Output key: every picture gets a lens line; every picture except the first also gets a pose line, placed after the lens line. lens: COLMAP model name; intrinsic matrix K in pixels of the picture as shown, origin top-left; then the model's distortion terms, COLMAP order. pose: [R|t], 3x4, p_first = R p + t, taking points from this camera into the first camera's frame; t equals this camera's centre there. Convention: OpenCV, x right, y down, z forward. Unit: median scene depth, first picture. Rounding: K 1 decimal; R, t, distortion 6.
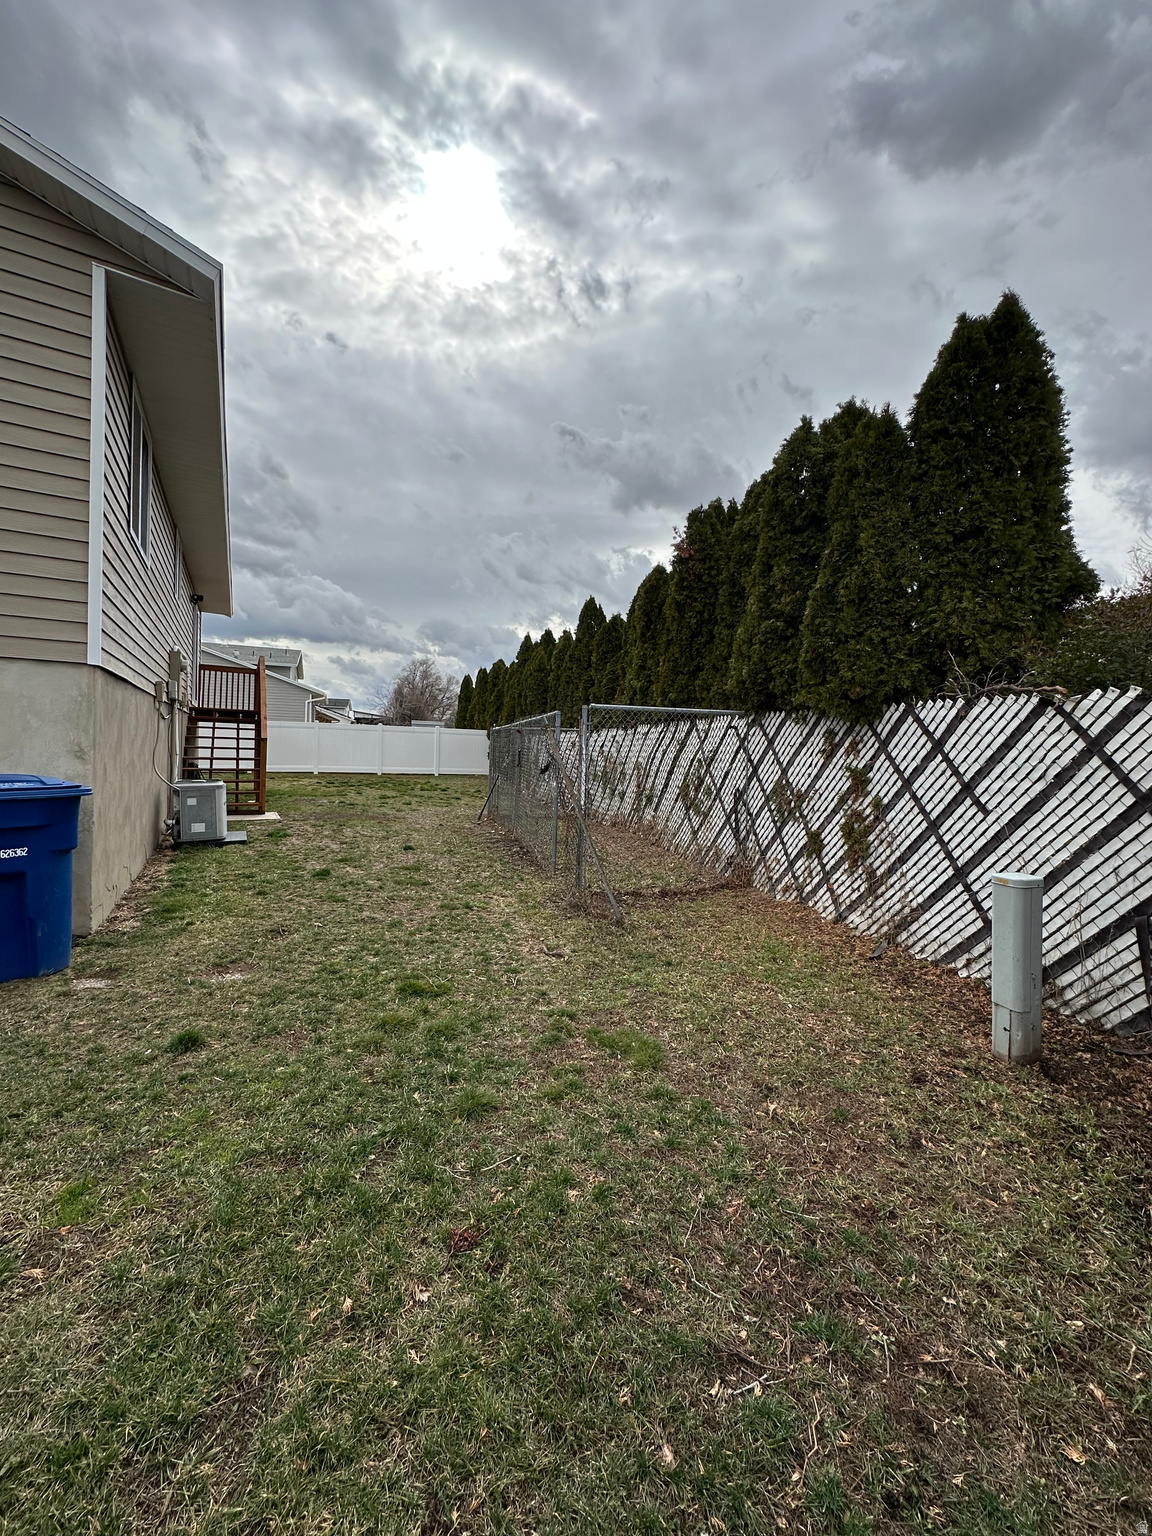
lens RADIAL K [[618.6, 0, 578.3], [0, 618.6, 770.4], [0, 0, 1]] dist [0.002627, 0.000055]
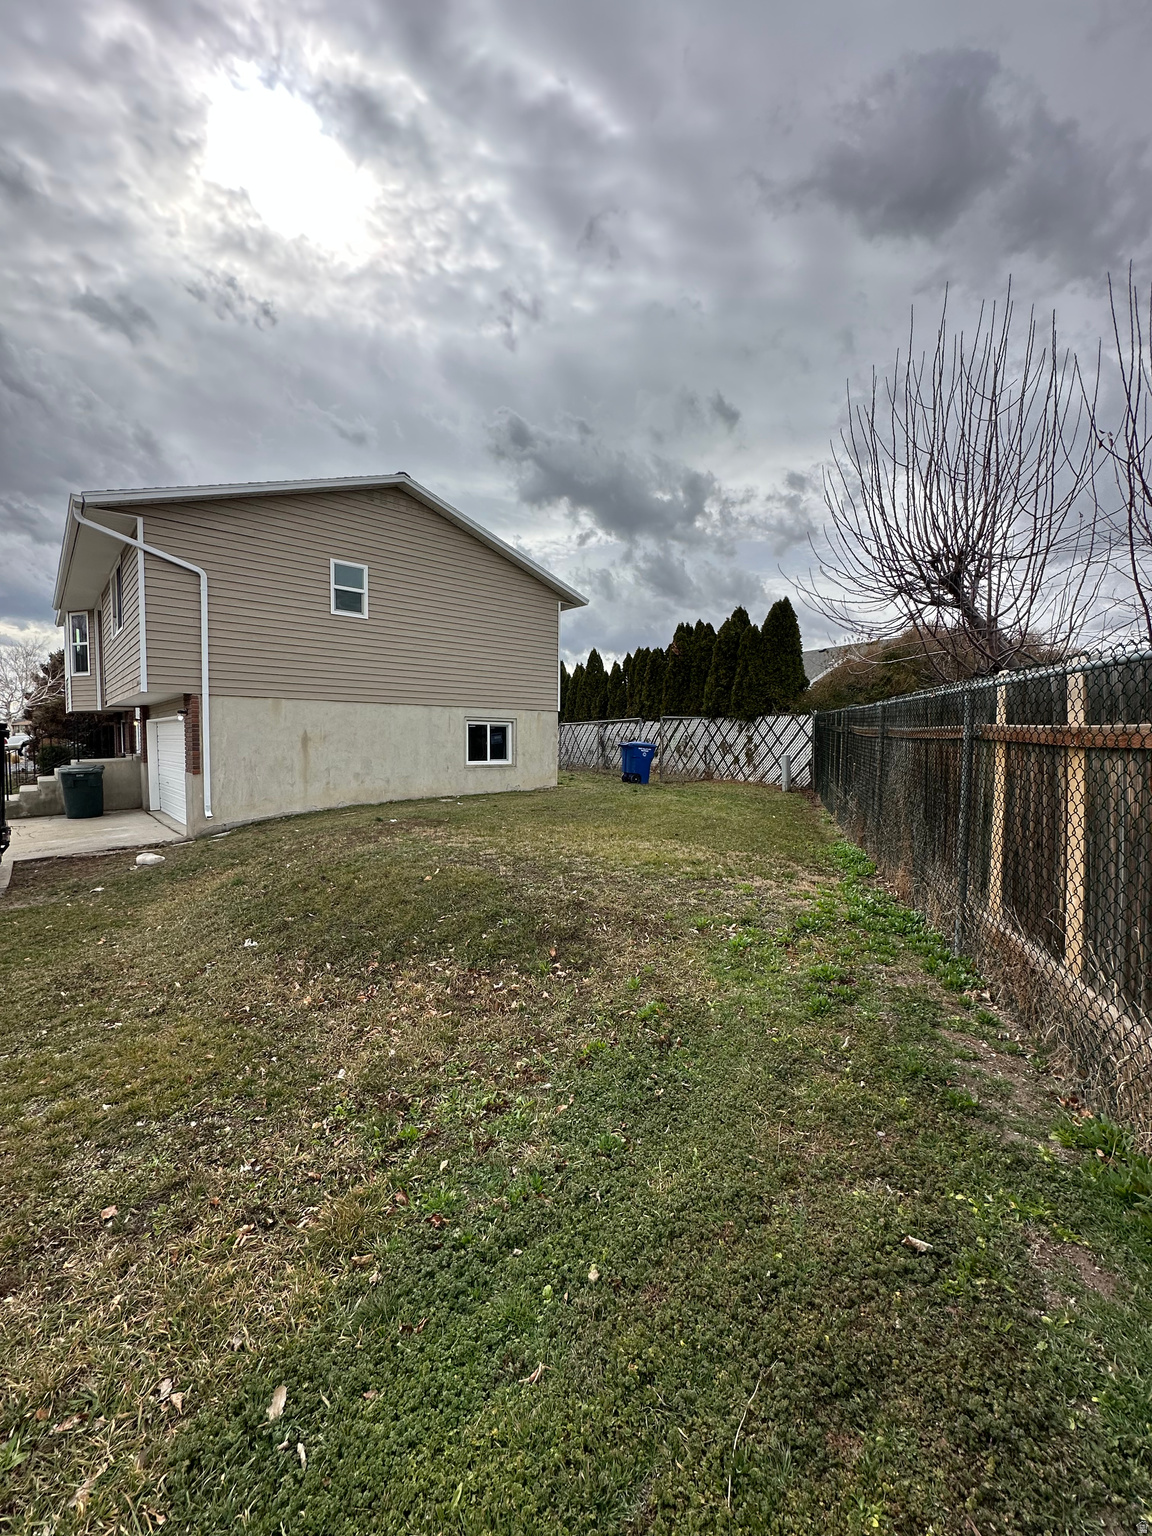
lens RADIAL K [[618.6, 0, 574.3], [0, 618.6, 764.4], [0, 0, 1]] dist [0.002627, 0.000055]
pose [[0.976867, -0.029453, 0.211809, -1.077699], [0.027825, 0.999556, 0.010664, 0.082709], [-0.212029, -0.004524, 0.977253, -1.881029]]
